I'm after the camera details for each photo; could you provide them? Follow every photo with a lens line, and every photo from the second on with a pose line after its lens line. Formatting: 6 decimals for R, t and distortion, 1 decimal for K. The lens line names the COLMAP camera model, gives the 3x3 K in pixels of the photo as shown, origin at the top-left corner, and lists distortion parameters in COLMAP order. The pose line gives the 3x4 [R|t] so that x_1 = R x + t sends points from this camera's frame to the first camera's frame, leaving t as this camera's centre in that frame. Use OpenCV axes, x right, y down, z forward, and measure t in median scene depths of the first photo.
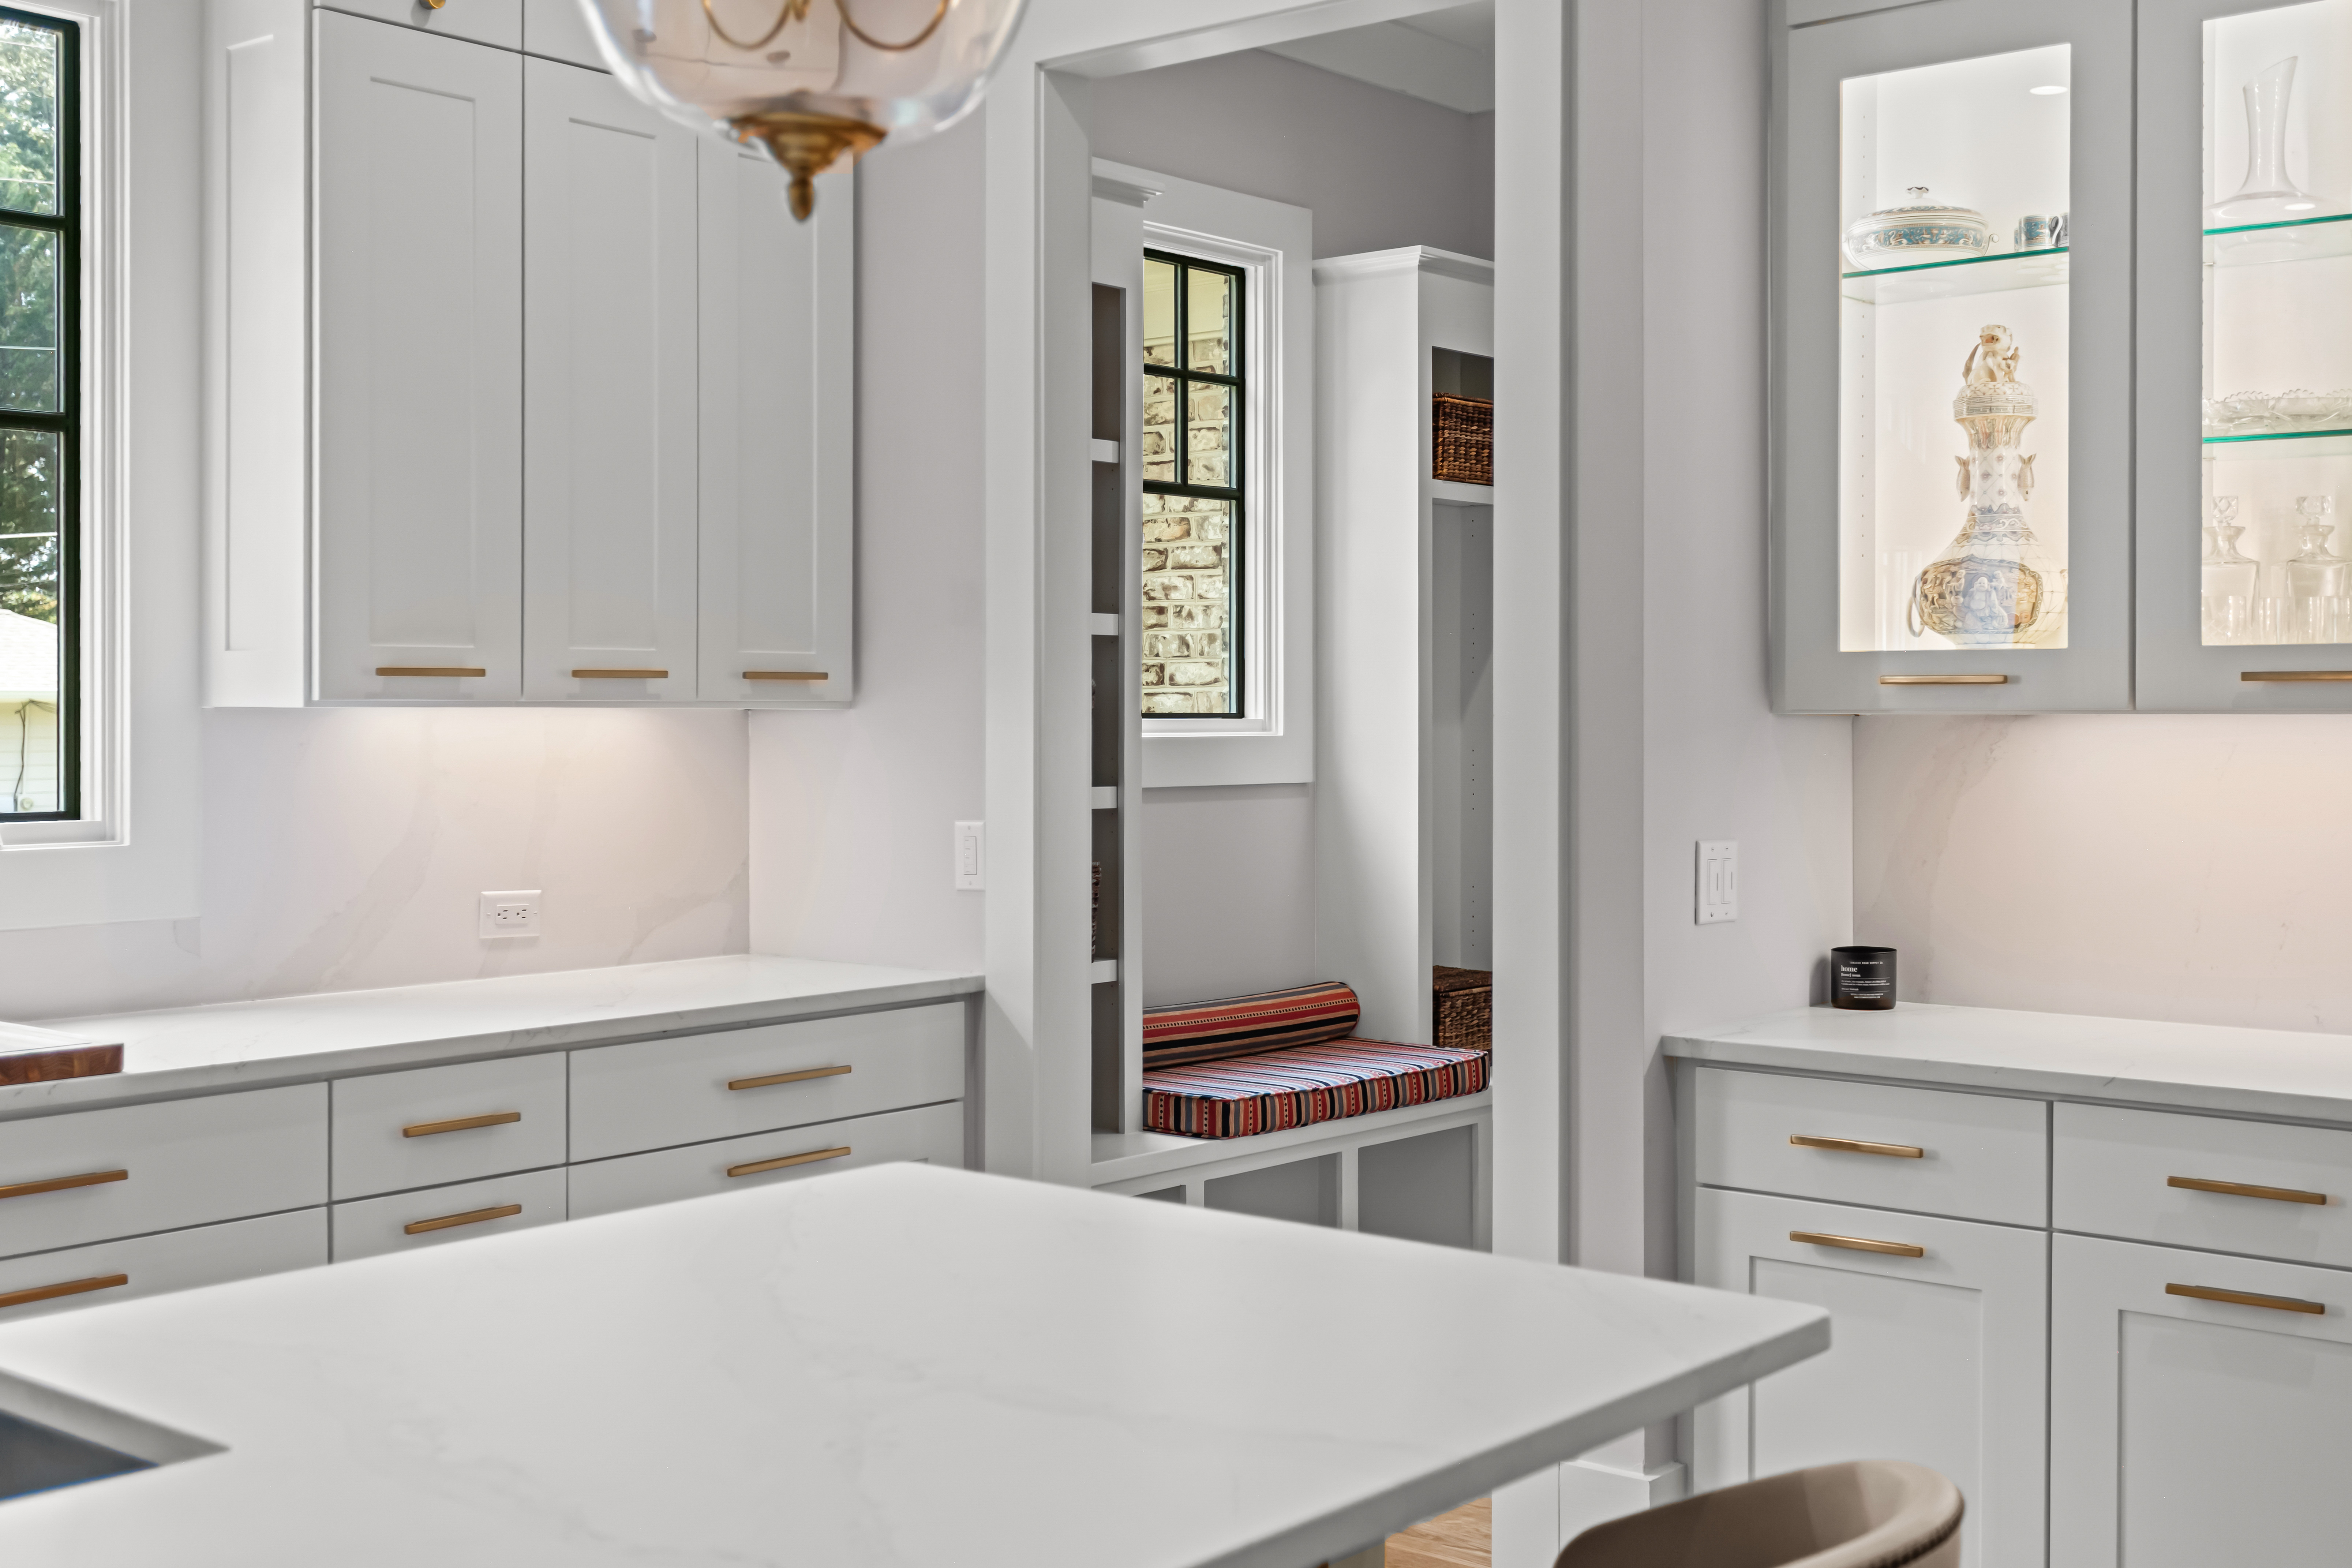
lens RADIAL K [[2635.2, 0, 1184.4], [0, 2635.2, 719.6], [0, 0, 1]] dist [0.011299, 0.000000]
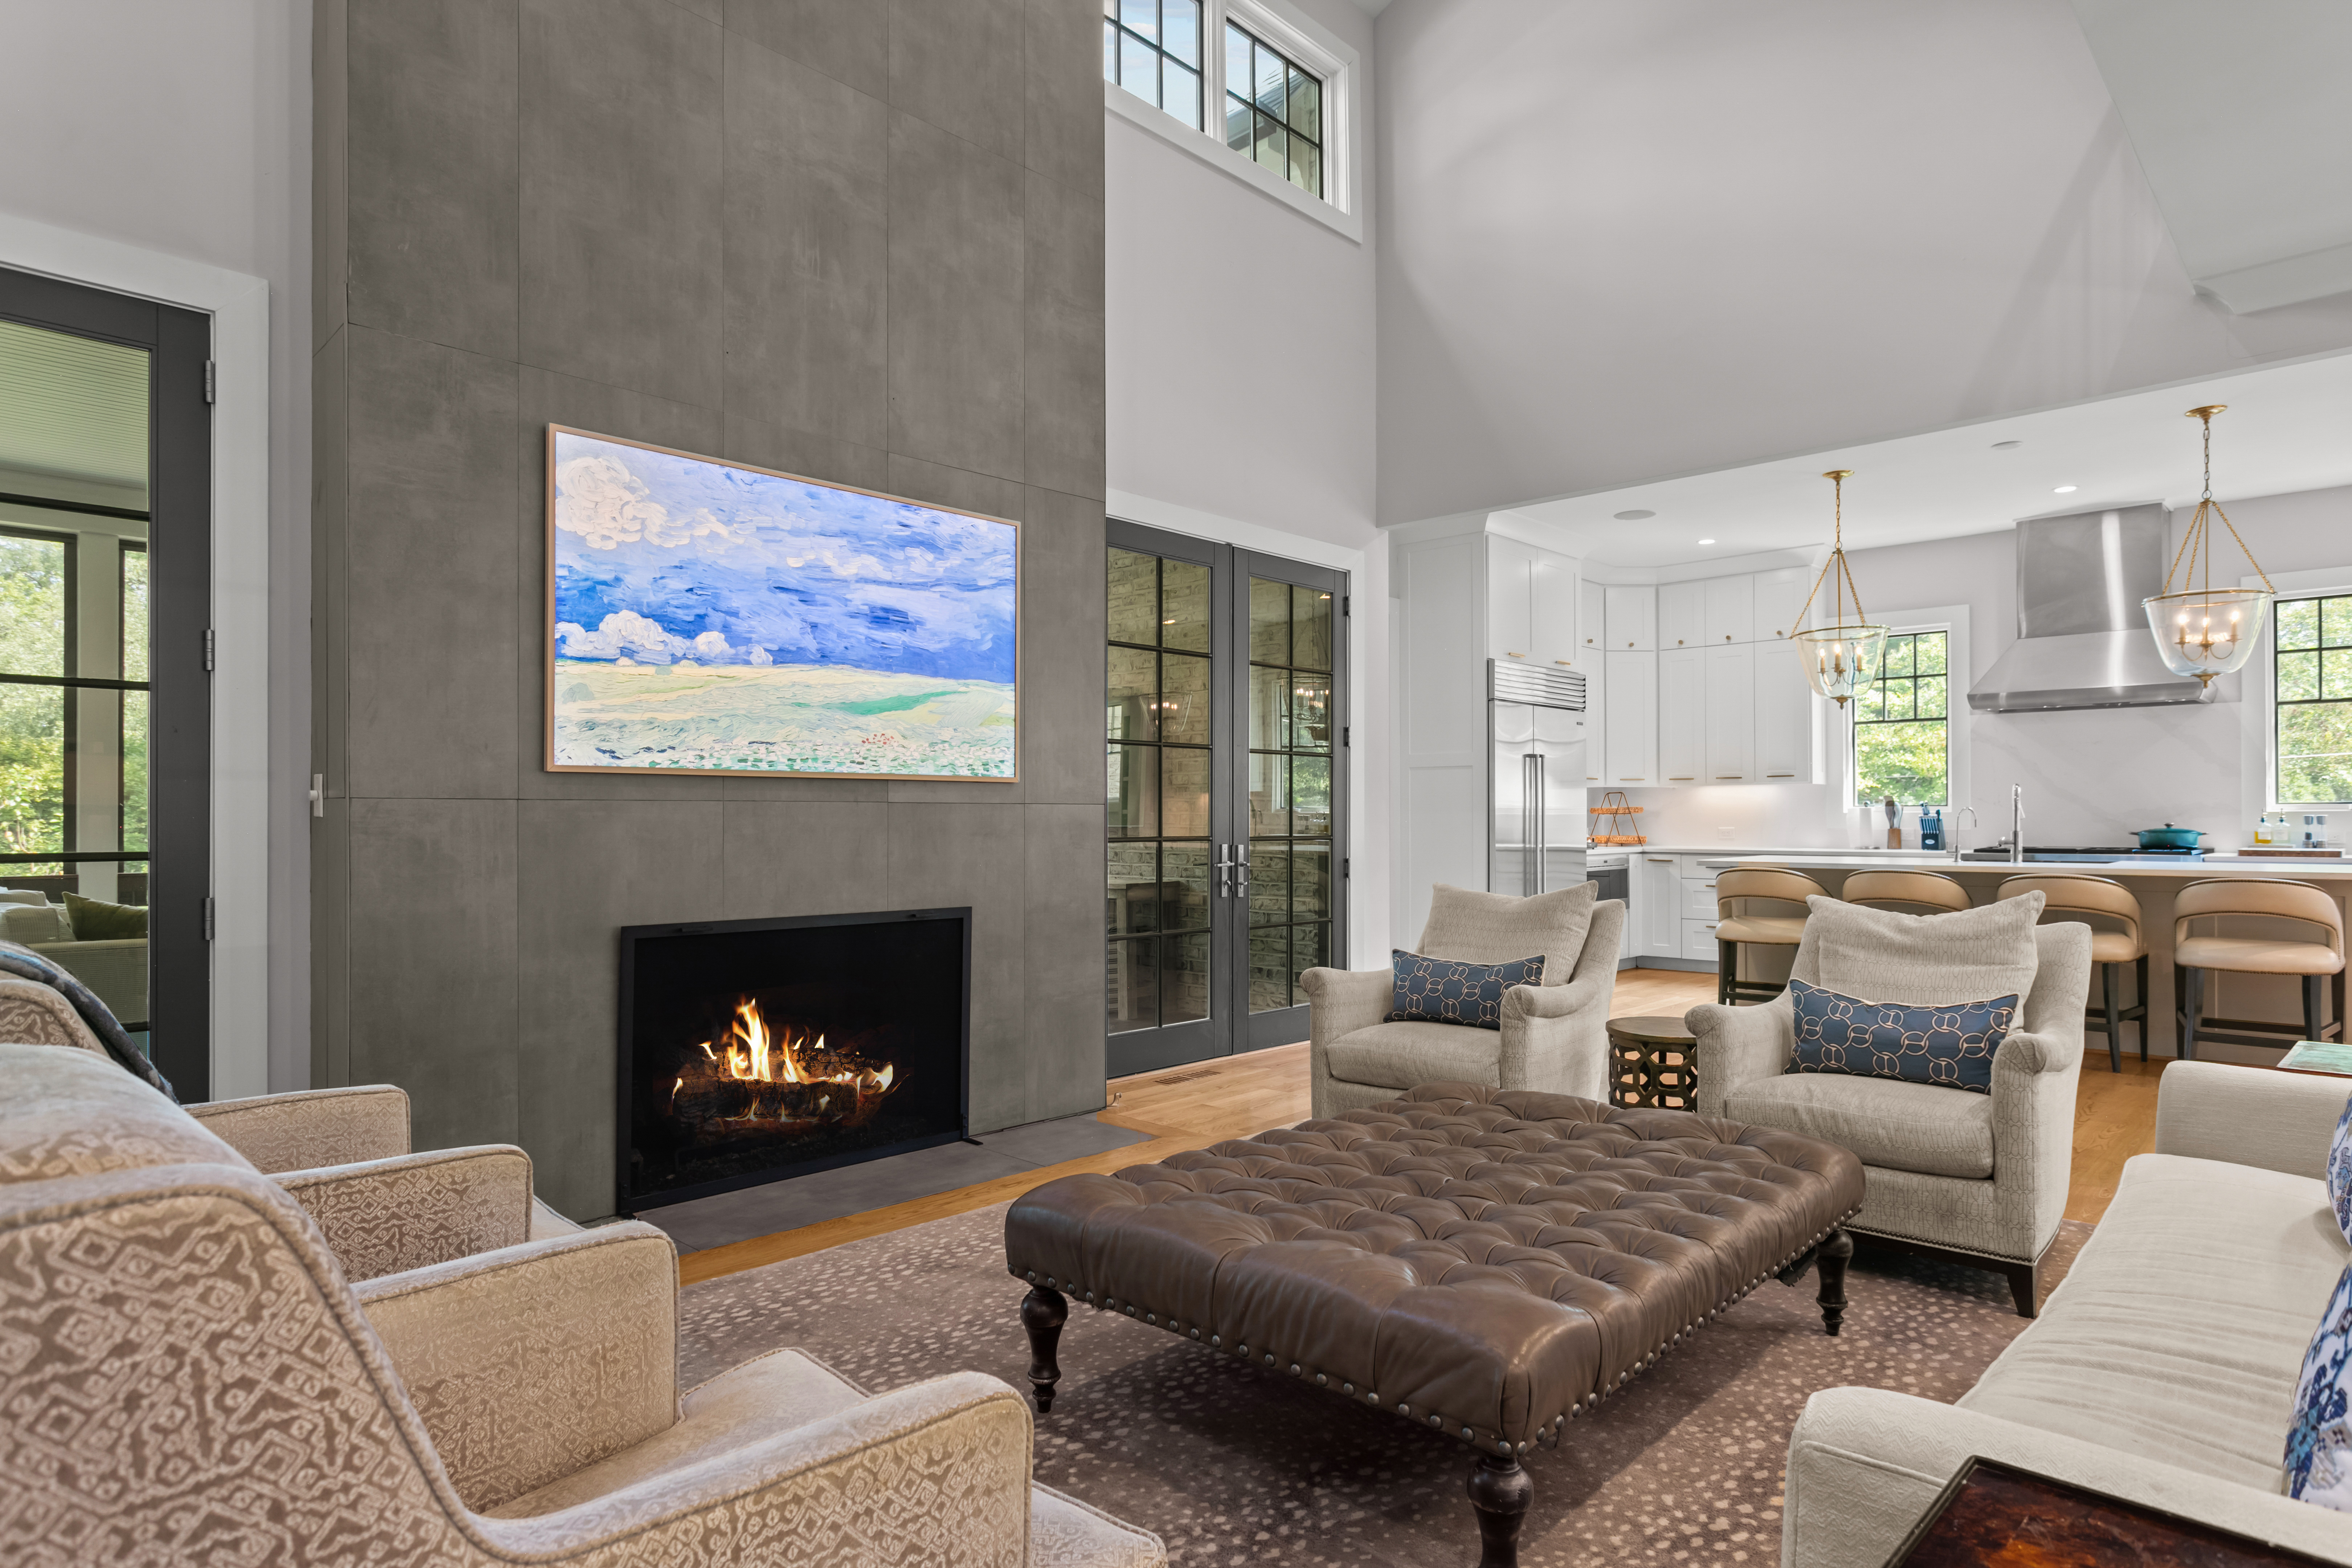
lens RADIAL K [[1301.5, 0, 1186.8], [0, 1301.5, 808.3], [0, 0, 1]] dist [-0.004896, -0.002122]
pose [[-0.063824, -0.007997, -0.997929, 1.523074], [-0.000533, 0.999968, -0.007980, 0.060784], [0.997961, 0.000023, -0.063827, -0.609724]]
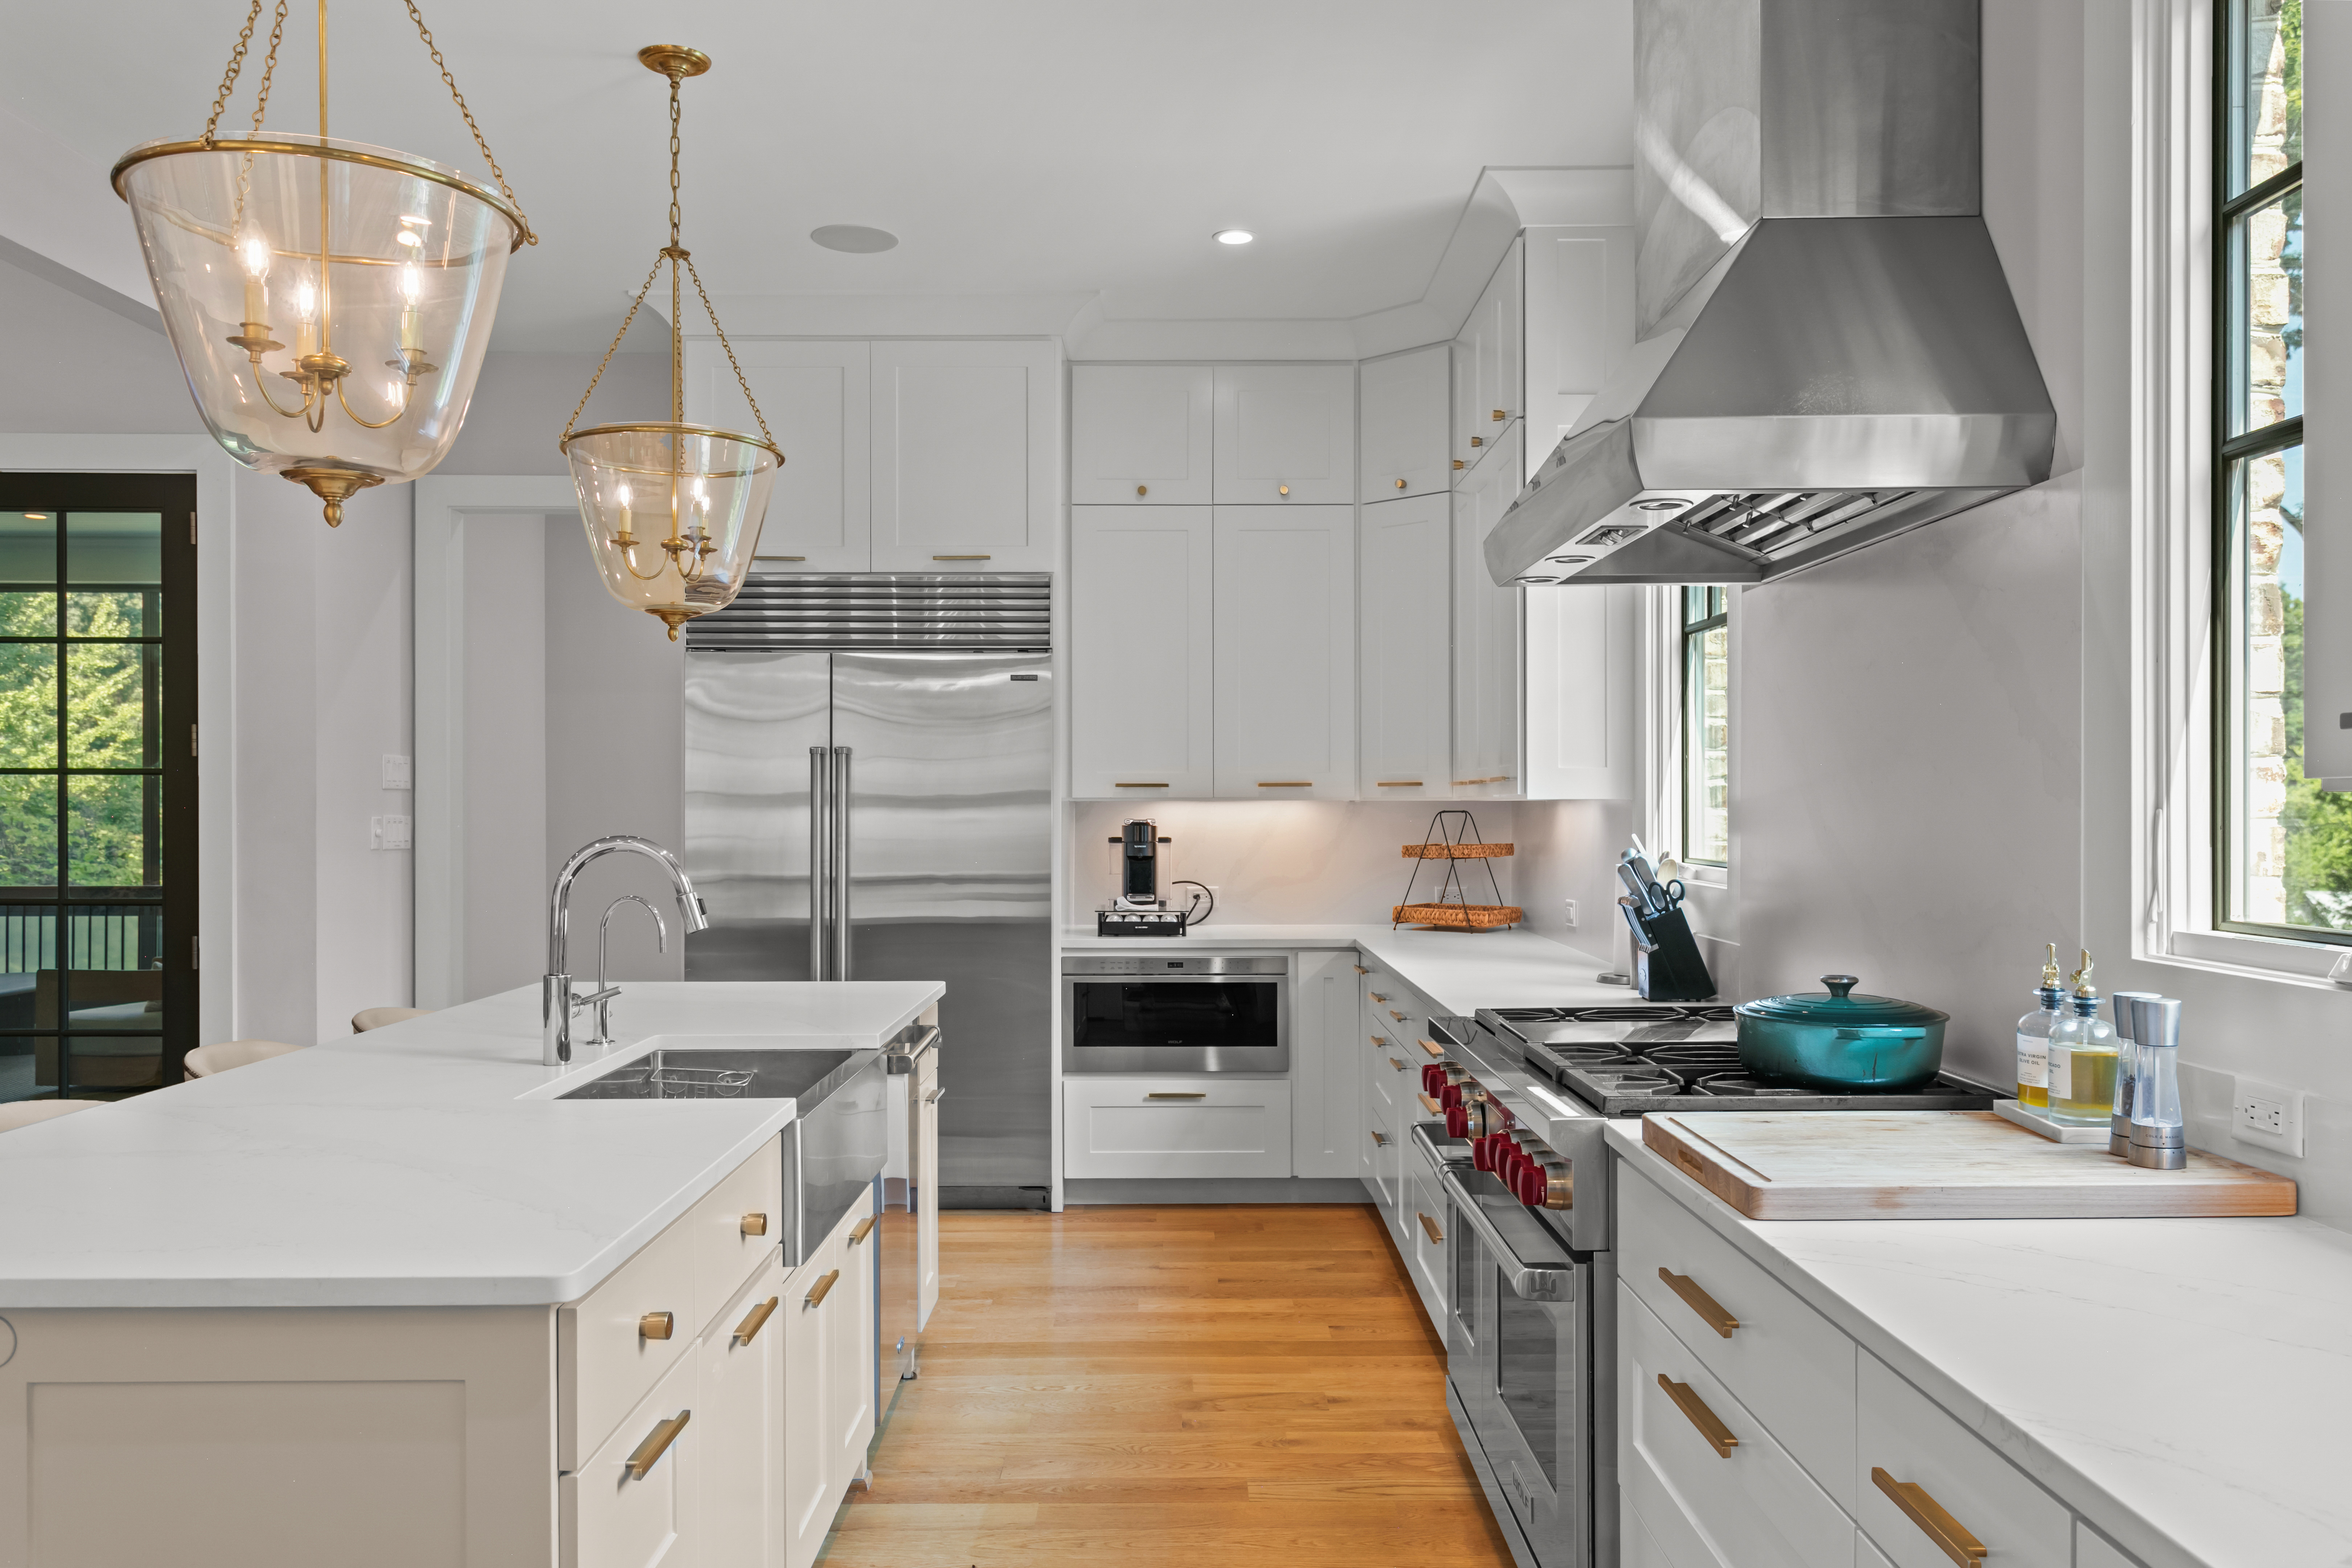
lens RADIAL K [[1772.1, 0, 1215.2], [0, 1772.1, 797.2], [0, 0, 1]] dist [0.008345, 0.003870]
pose [[-0.759028, -0.002826, -0.651052, 0.091519], [-0.002617, 0.999996, -0.001289, -0.001769], [0.651053, 0.000726, -0.759032, 1.134589]]
